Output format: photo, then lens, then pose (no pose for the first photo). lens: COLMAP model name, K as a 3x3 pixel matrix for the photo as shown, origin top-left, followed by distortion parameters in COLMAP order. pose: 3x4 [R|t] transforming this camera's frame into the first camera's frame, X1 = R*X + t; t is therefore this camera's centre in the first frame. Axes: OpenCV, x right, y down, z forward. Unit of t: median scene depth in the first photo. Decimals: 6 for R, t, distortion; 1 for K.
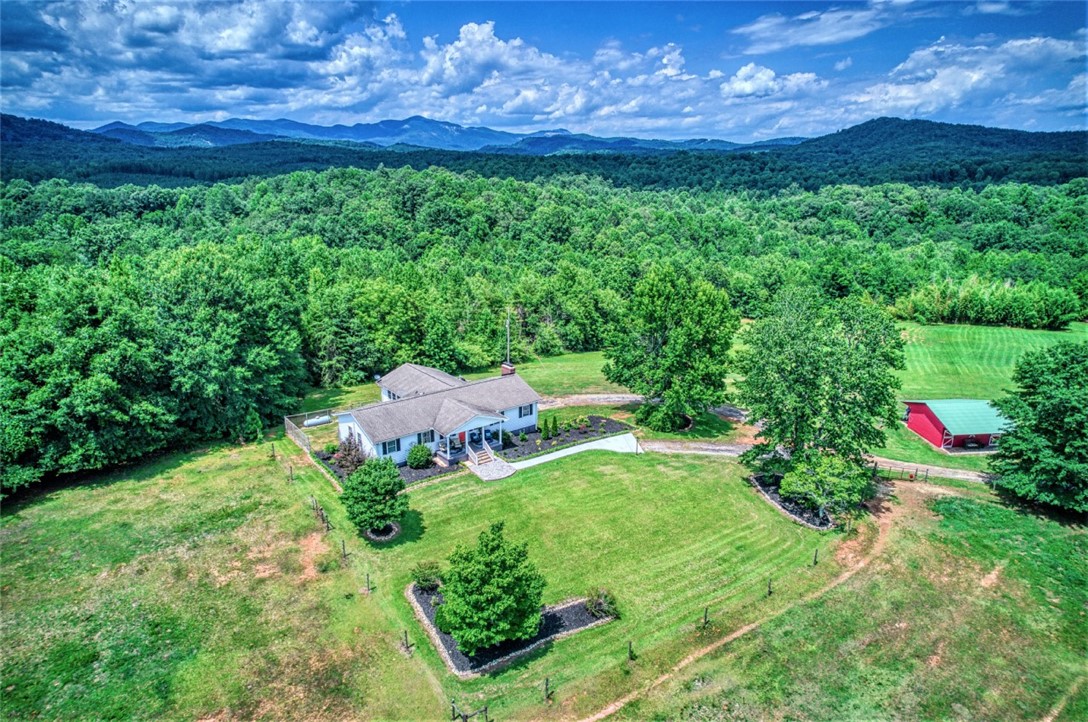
lens RADIAL K [[697.6, 0, 547.0], [0, 697.6, 368.7], [0, 0, 1]] dist [-0.080662, 0.074079]
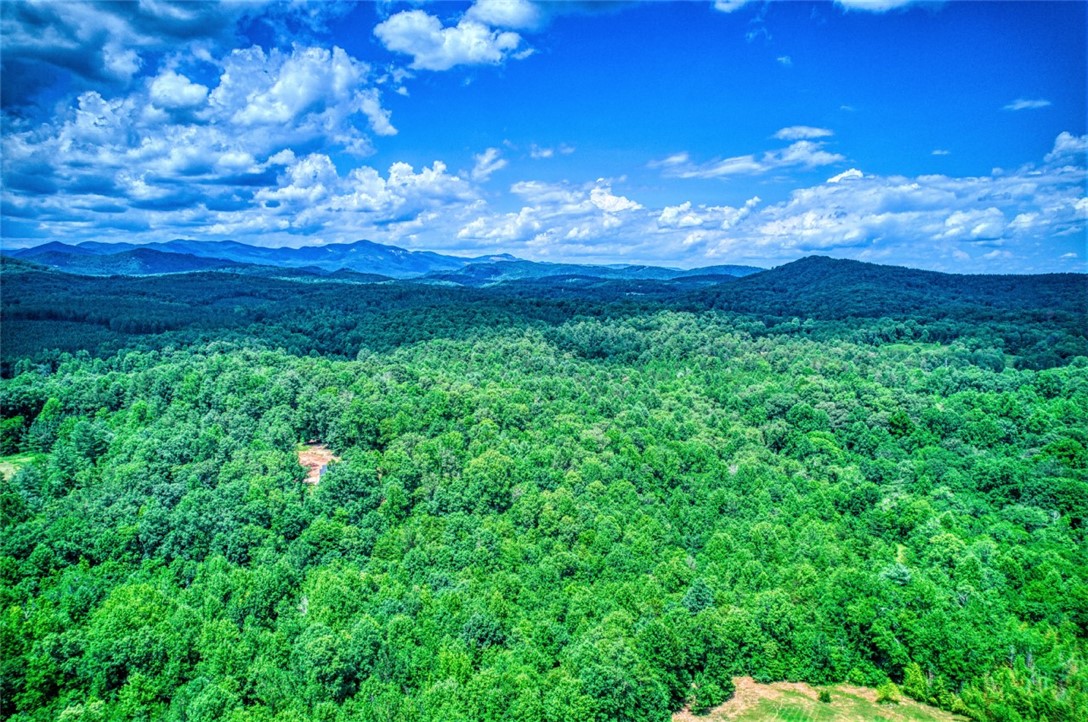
lens RADIAL K [[697.6, 0, 547.0], [0, 697.6, 368.7], [0, 0, 1]] dist [-0.080662, 0.074079]
pose [[0.996873, -0.000496, 0.079016, 0.044689], [0.013702, 0.985916, -0.166678, -0.771314], [-0.077820, 0.167240, 0.982840, 0.673629]]
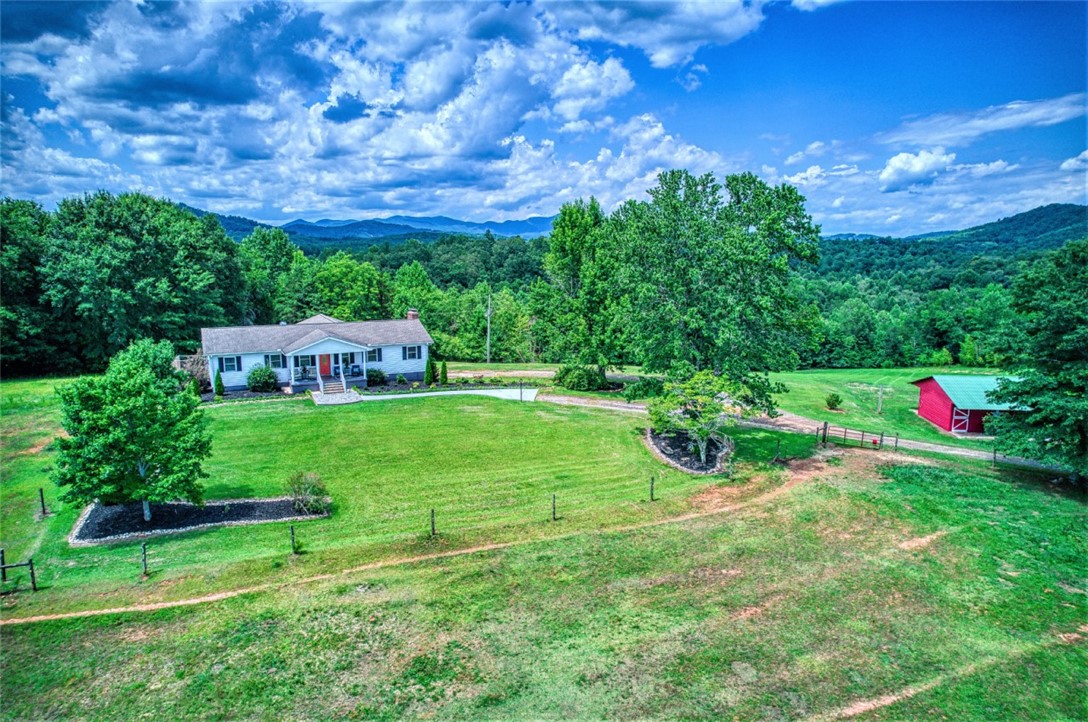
lens RADIAL K [[697.6, 0, 547.0], [0, 697.6, 368.7], [0, 0, 1]] dist [-0.080662, 0.074079]
pose [[0.980154, 0.032584, -0.195543, 0.285951], [-0.057828, 0.990494, -0.124810, 0.167247], [0.189617, 0.133640, 0.972721, 0.173856]]
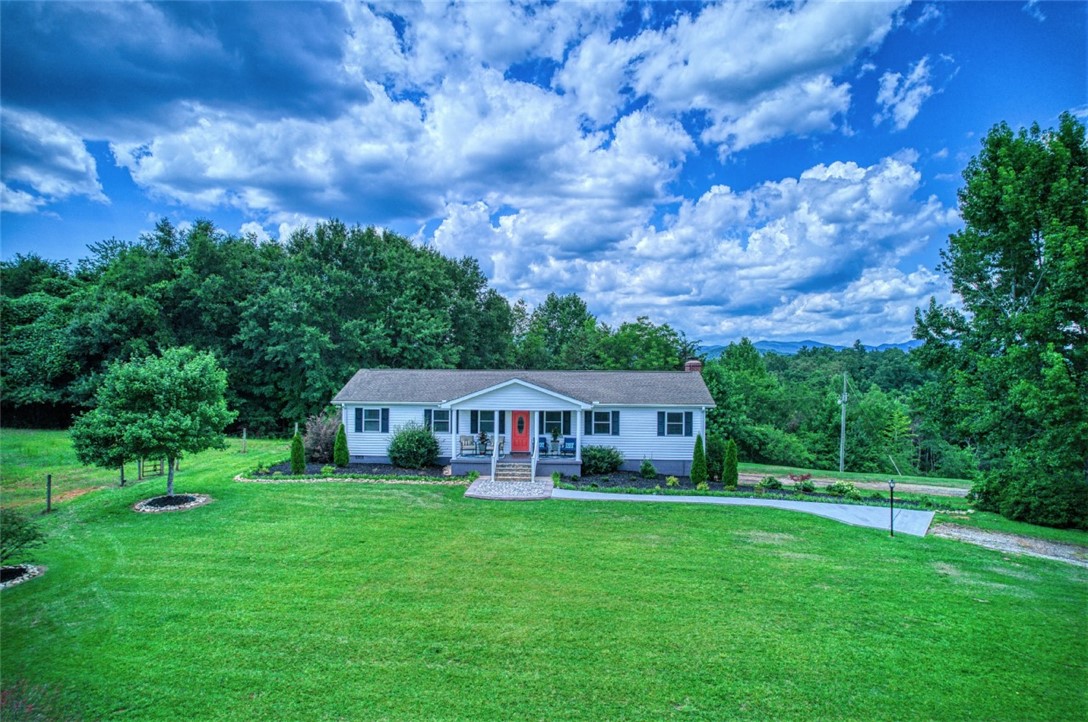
lens RADIAL K [[697.6, 0, 547.0], [0, 697.6, 368.7], [0, 0, 1]] dist [-0.080662, 0.074079]
pose [[0.758440, -0.003118, -0.651736, 0.199570], [-0.195672, 0.952767, -0.232266, 0.142253], [0.621676, 0.303686, 0.722006, 0.548755]]
